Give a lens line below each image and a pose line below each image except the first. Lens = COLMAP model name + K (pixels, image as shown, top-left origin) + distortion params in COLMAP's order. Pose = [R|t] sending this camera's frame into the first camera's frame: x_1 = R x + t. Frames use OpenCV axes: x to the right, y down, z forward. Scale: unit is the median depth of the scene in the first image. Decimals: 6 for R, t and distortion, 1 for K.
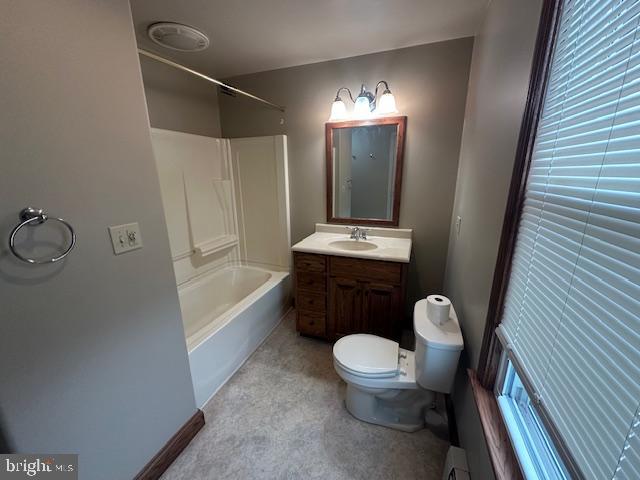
lens RADIAL K [[254.5, 0, 318.0], [0, 254.5, 240.2], [0, 0, 1]] dist [-0.001557, 0.001014]
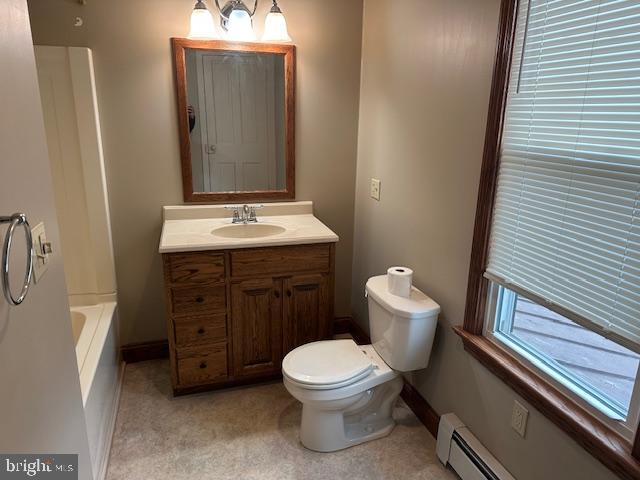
lens RADIAL K [[448.0, 0, 322.1], [0, 448.0, 237.3], [0, 0, 1]] dist [0.066824, -0.077168]
pose [[0.789944, -0.139487, 0.597103, -0.447477], [0.131290, 0.989675, 0.057503, -0.007480], [-0.598959, 0.032969, 0.800101, -0.069188]]
